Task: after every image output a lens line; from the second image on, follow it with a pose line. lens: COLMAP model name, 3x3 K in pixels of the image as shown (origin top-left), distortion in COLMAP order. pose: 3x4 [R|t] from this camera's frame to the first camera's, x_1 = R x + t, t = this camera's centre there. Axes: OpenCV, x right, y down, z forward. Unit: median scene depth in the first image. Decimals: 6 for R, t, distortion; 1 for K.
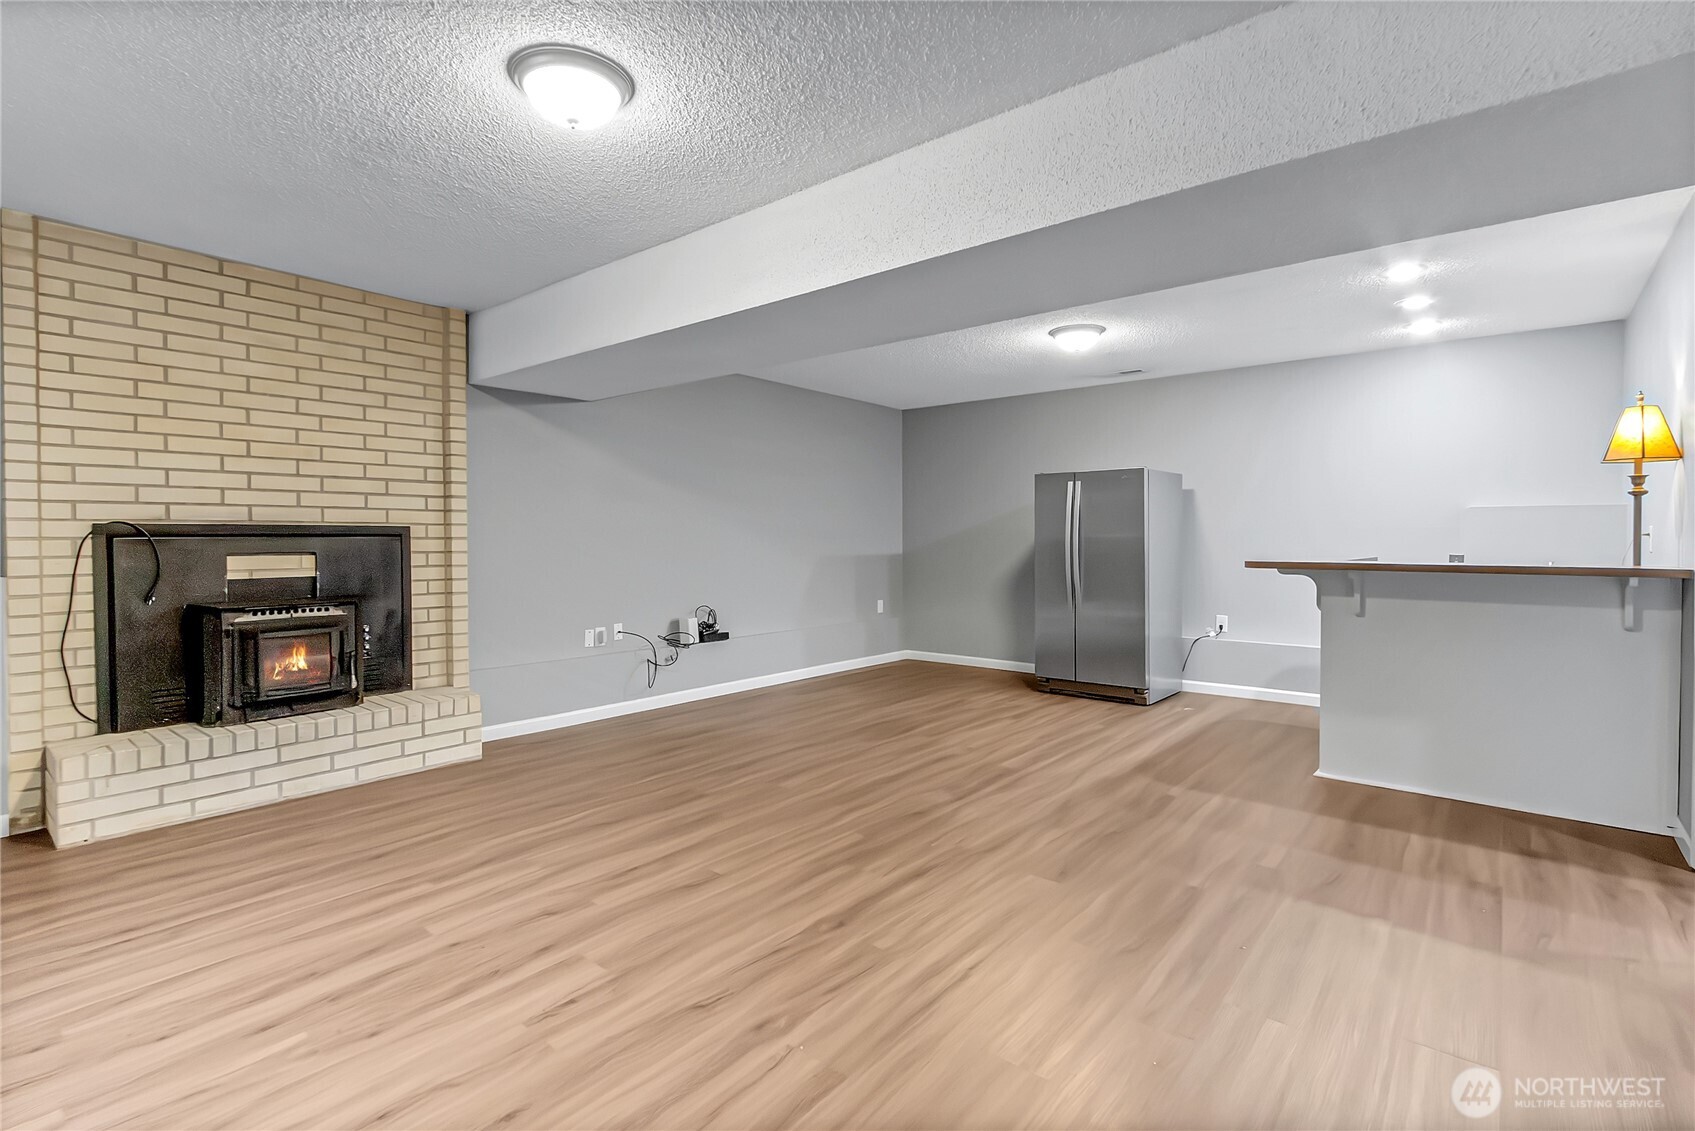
lens RADIAL K [[796.2, 0, 835.9], [0, 796.2, 560.4], [0, 0, 1]] dist [0.004165, -0.000768]
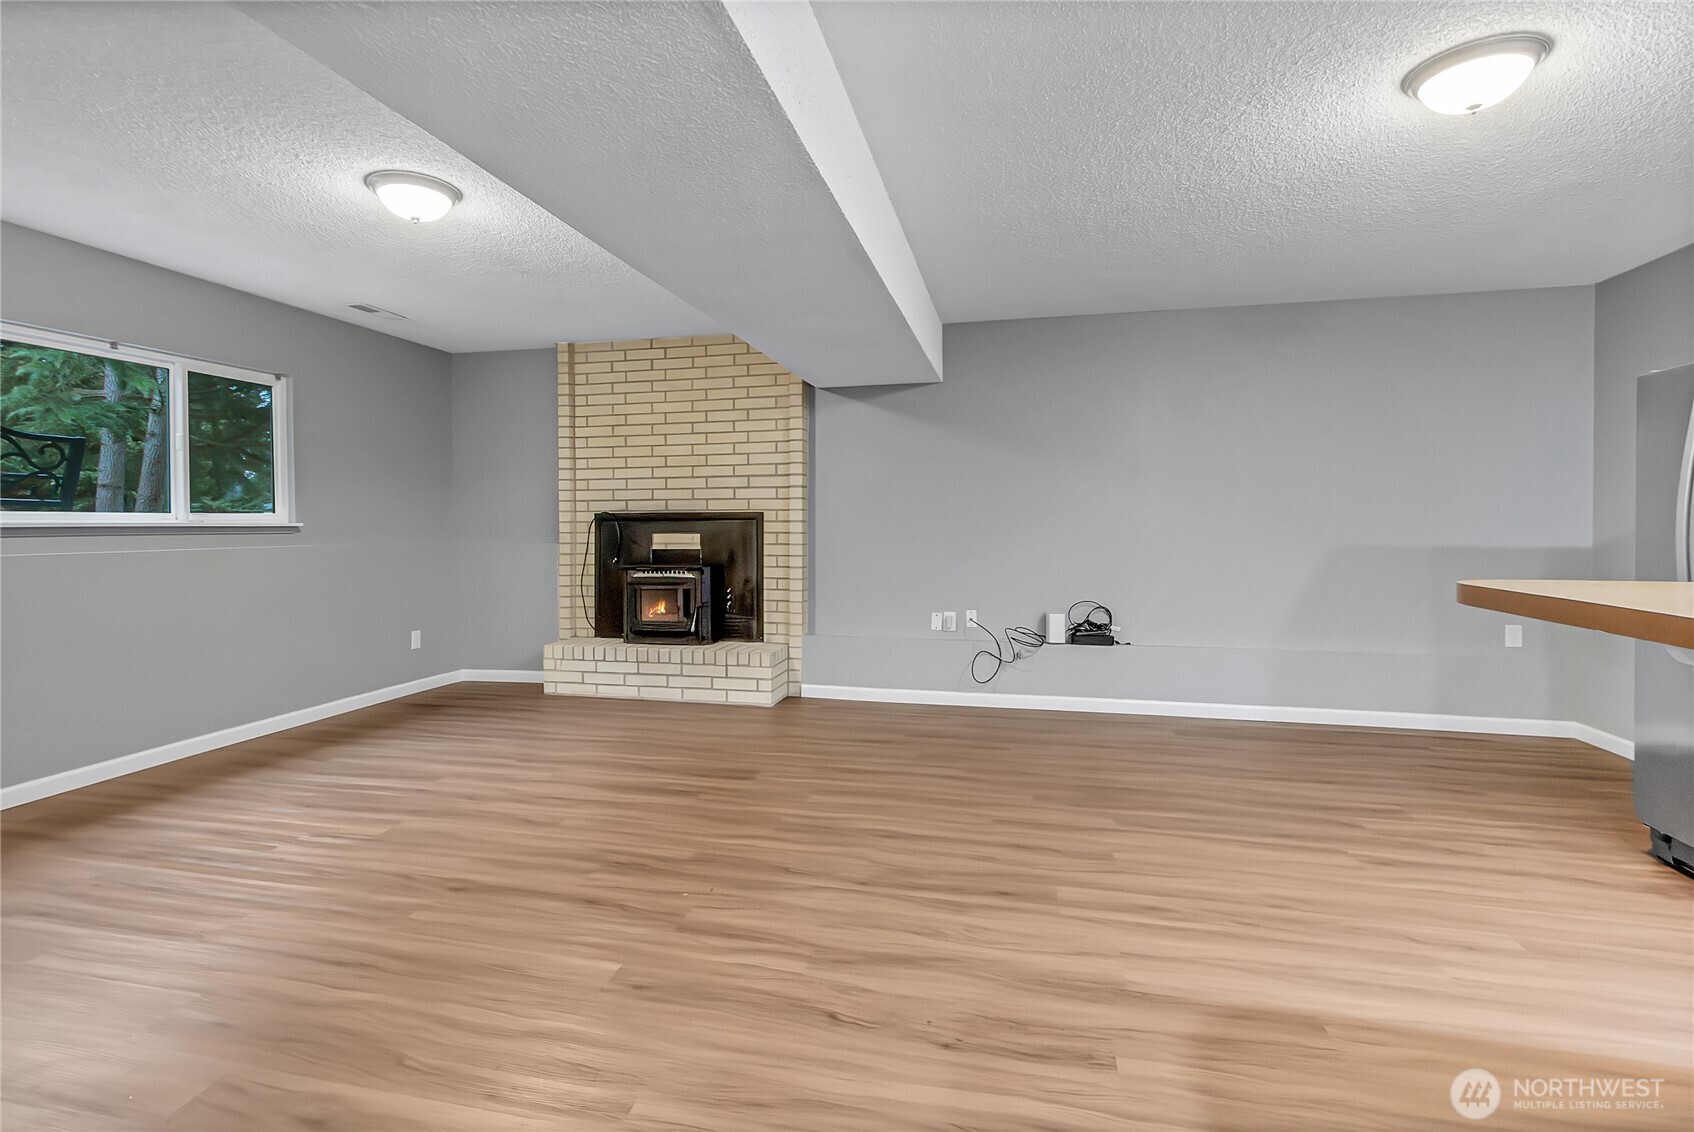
lens RADIAL K [[795.7, 0, 826.5], [0, 795.7, 546.7], [0, 0, 1]] dist [0.004165, -0.000768]
pose [[0.446305, 0.025867, -0.894507, 0.732063], [-0.022696, 0.999588, 0.017582, -0.014330], [0.894593, 0.012455, 0.446708, 0.612655]]
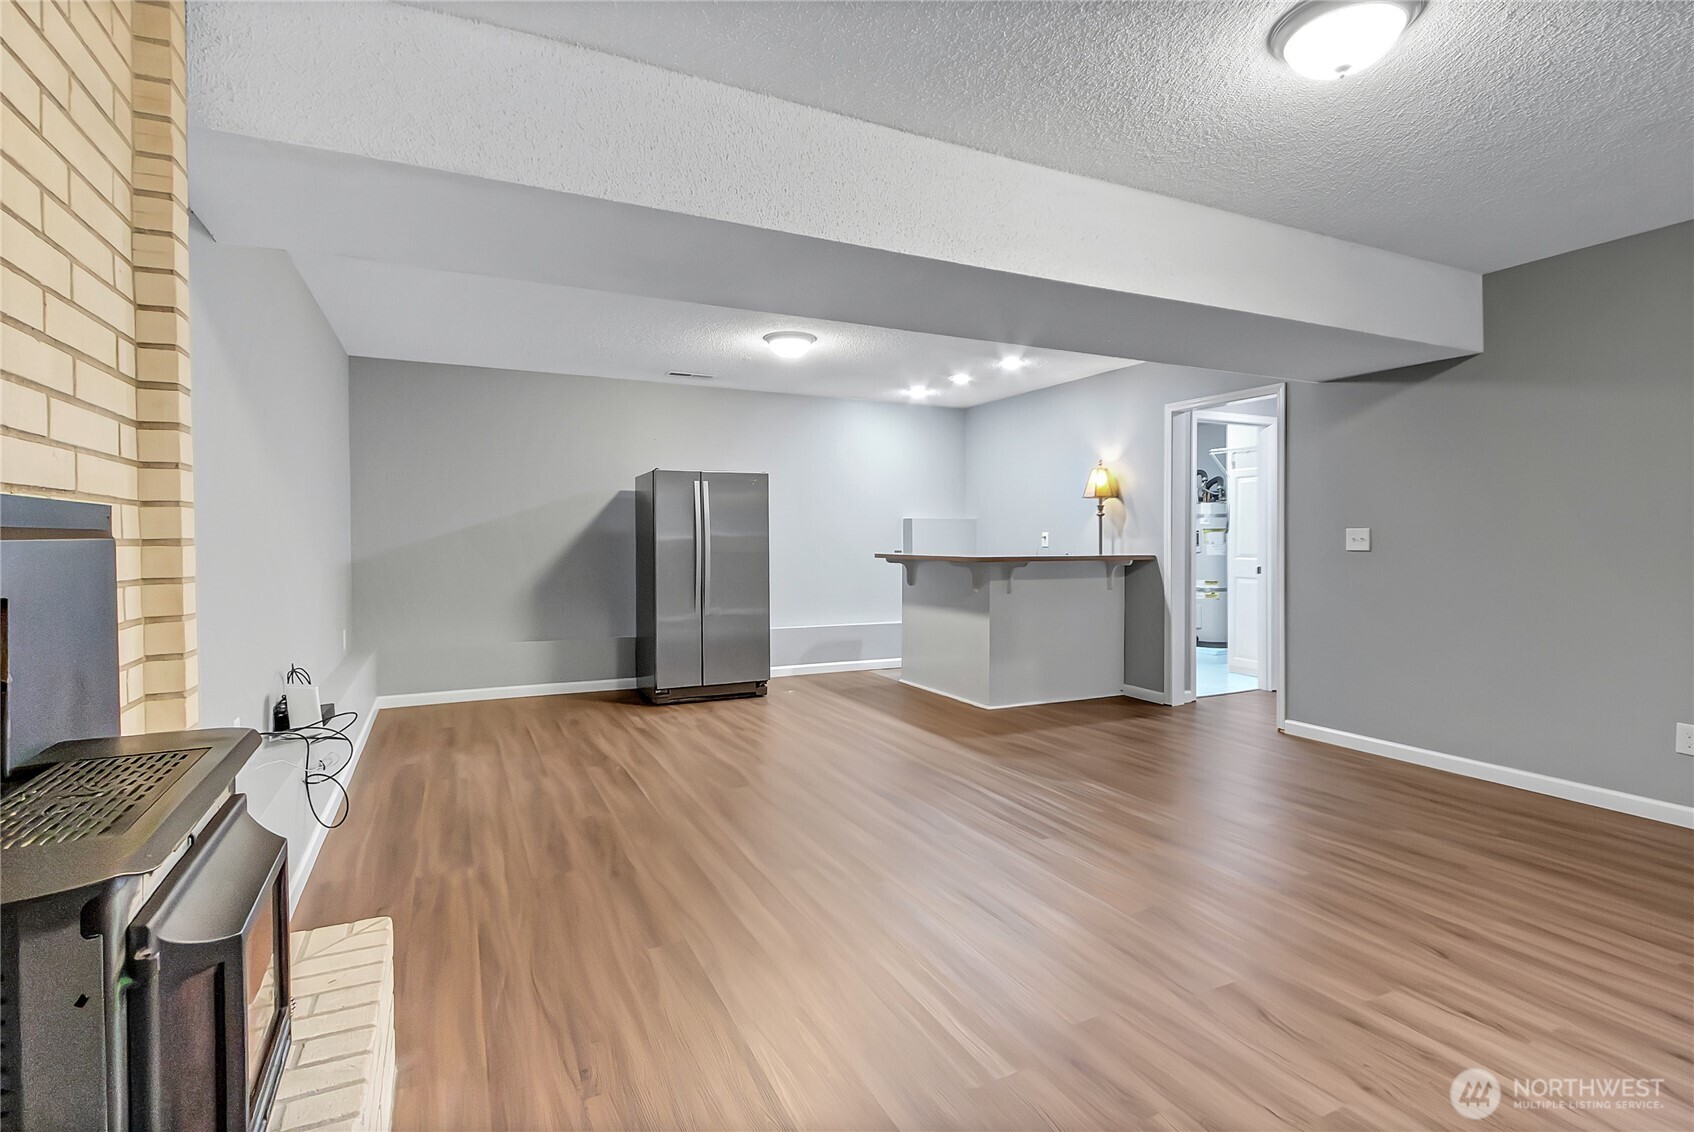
lens RADIAL K [[795.7, 0, 858.8], [0, 795.7, 549.9], [0, 0, 1]] dist [0.004165, -0.000768]
pose [[0.408941, -0.013108, 0.912467, -0.818280], [0.024431, 0.999696, 0.003412, -0.021103], [-0.912234, 0.020897, 0.409137, 0.680025]]
